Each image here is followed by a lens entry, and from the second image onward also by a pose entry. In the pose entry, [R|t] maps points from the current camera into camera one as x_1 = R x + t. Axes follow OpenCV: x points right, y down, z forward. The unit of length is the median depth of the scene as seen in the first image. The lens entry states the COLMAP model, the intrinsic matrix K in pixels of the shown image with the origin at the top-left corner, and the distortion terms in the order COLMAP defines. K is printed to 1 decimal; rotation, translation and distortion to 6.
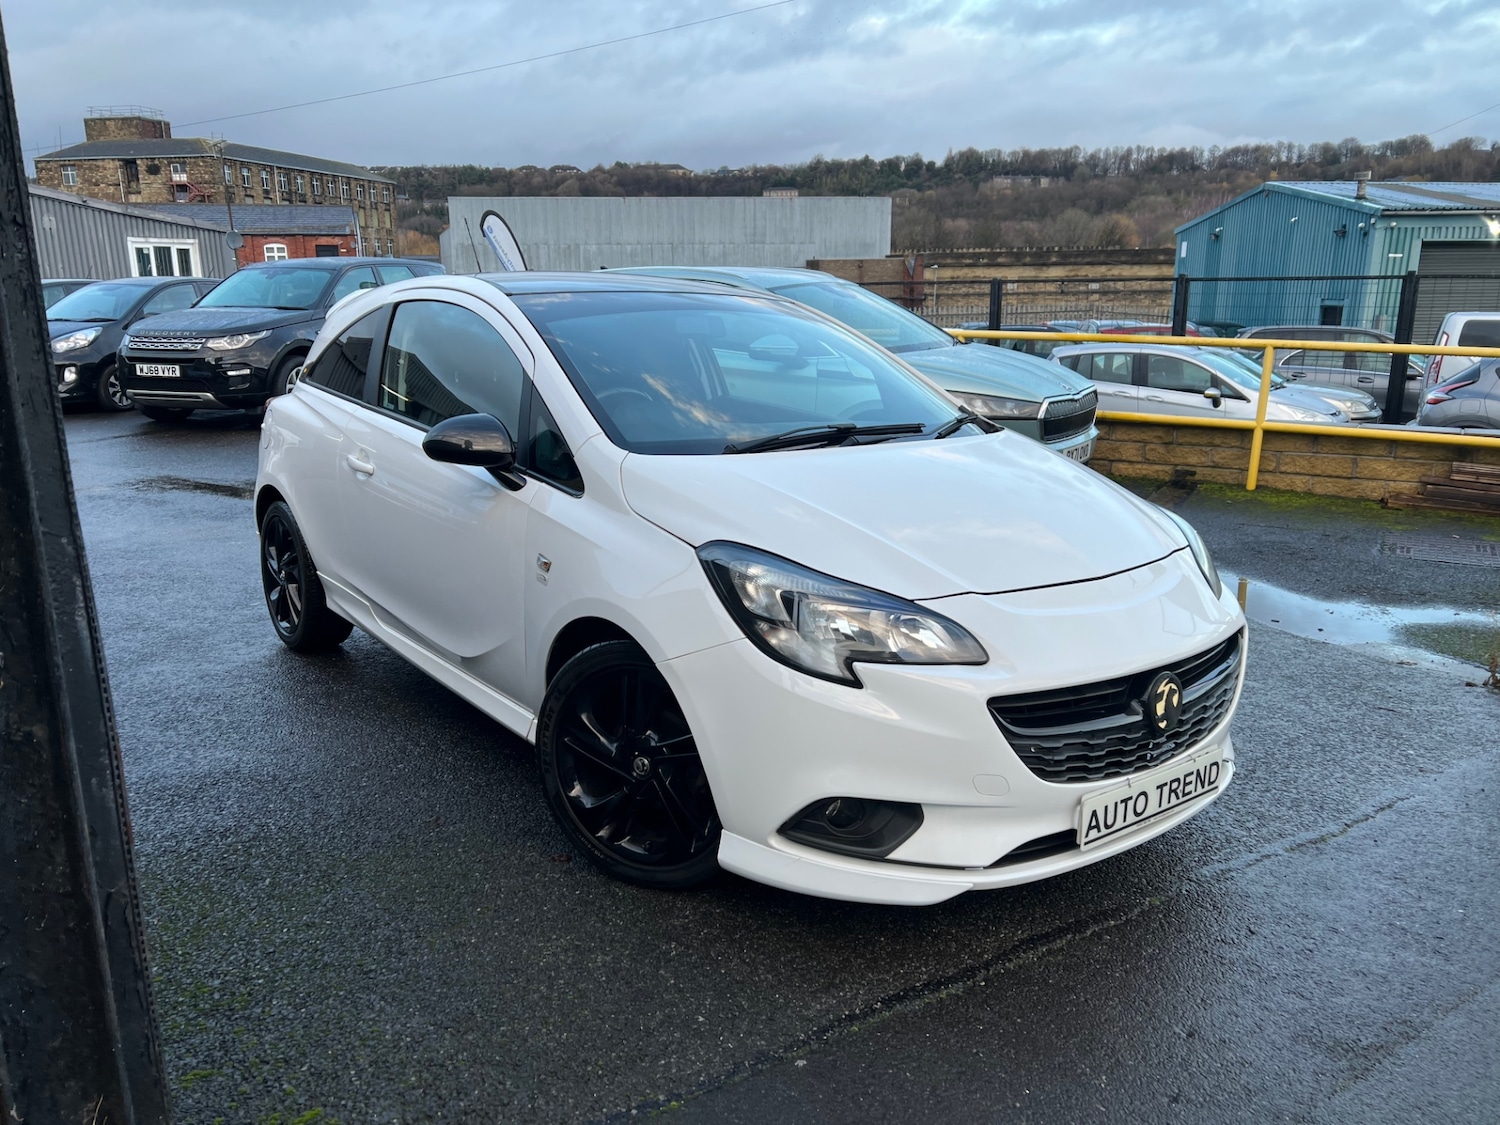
lens RADIAL K [[1120.1, 0, 745.3], [0, 1120.1, 568.1], [0, 0, 1]] dist [0.049162, -0.048248]
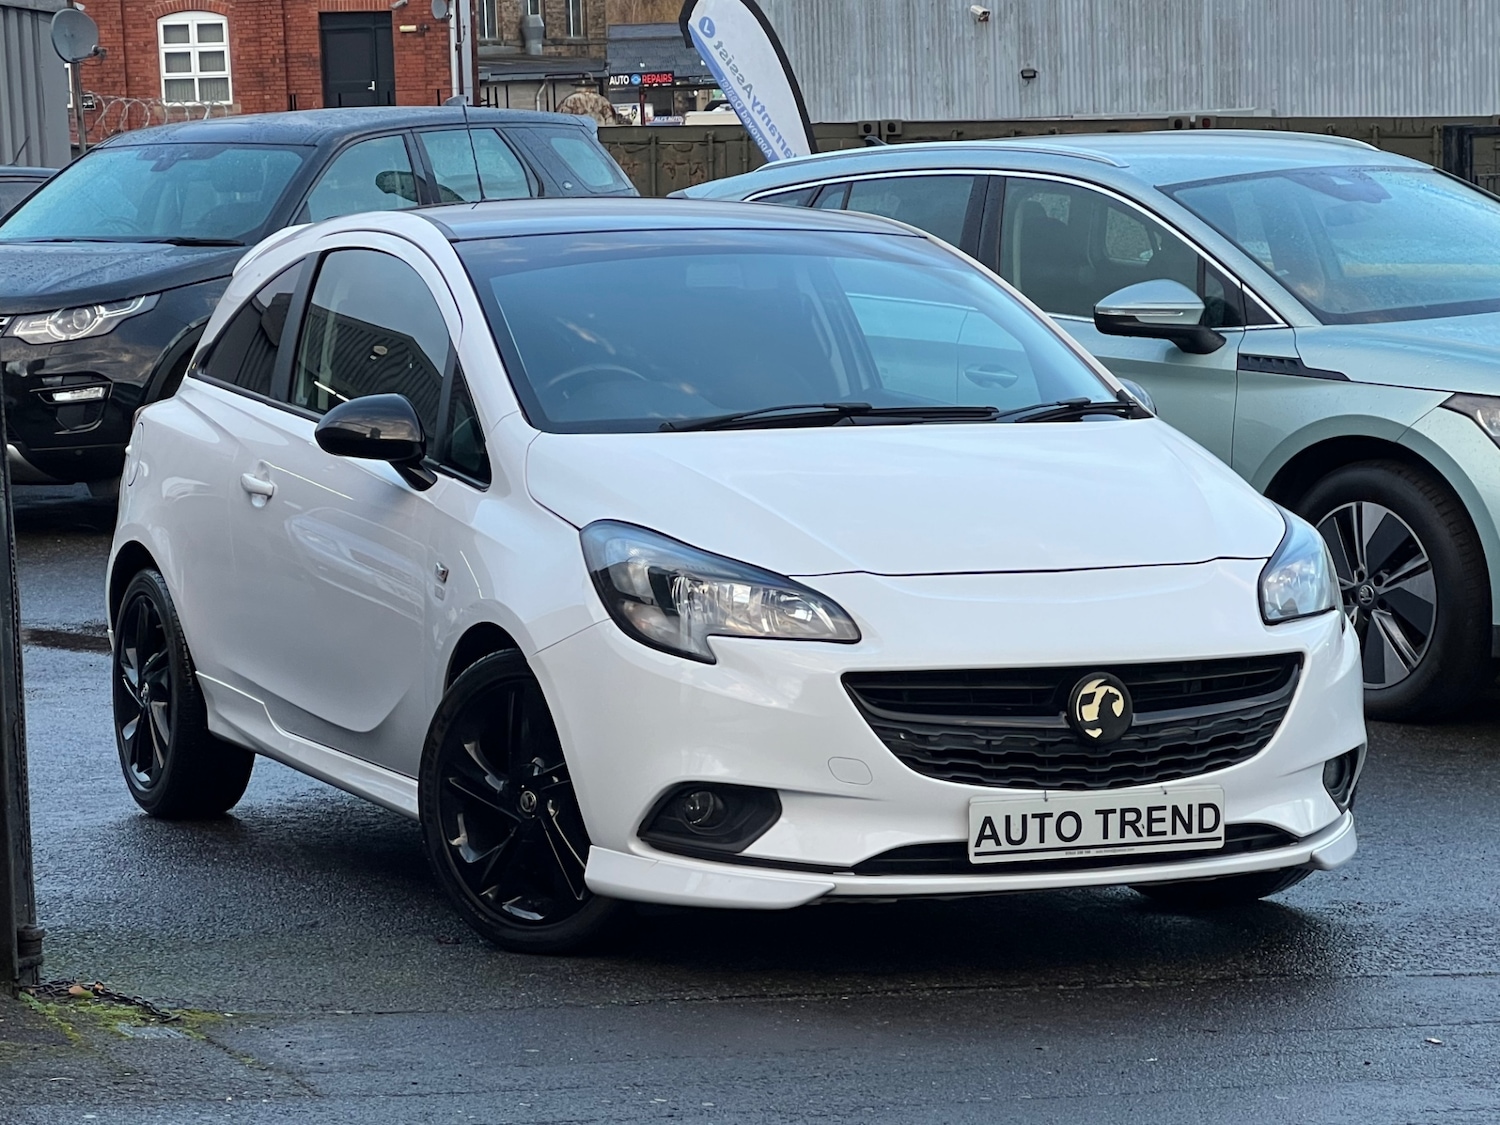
lens RADIAL K [[4197.5, 0, 714.7], [0, 4197.5, 563.8], [0, 0, 1]] dist [-0.463072, 12.671926]
pose [[0.966423, 0.000326, -0.256956, 0.761622], [-0.035871, 0.990379, -0.133654, 0.374546], [0.254440, 0.138384, 0.957136, -1.778868]]
